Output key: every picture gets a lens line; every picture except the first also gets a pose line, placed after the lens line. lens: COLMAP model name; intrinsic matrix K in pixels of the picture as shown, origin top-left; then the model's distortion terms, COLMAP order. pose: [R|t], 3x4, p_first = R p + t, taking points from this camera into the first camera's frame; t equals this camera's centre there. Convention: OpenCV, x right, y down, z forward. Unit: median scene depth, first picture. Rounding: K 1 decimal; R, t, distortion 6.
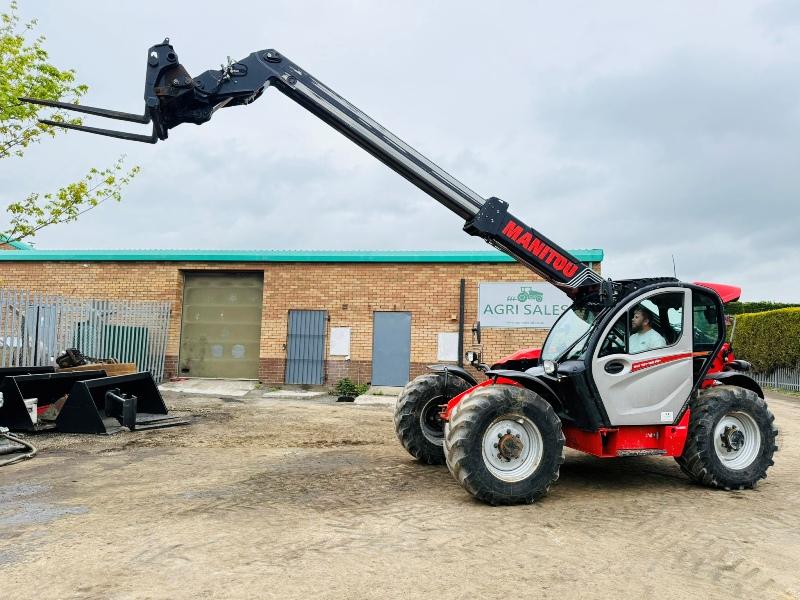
lens RADIAL K [[565.2, 0, 405.4], [0, 565.2, 303.0], [0, 0, 1]] dist [0.068348, -0.091475]
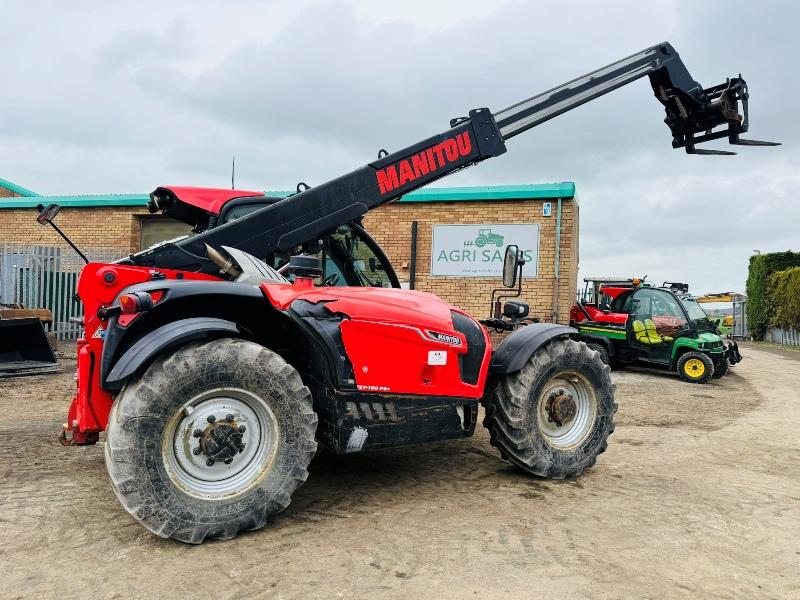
lens RADIAL K [[565.2, 0, 402.0], [0, 565.2, 303.2], [0, 0, 1]] dist [0.068348, -0.091475]
pose [[0.988660, 0.011917, -0.149700, 0.218669], [-0.000935, 0.997316, 0.073212, 0.020594], [0.150171, -0.072242, 0.986017, 0.122378]]
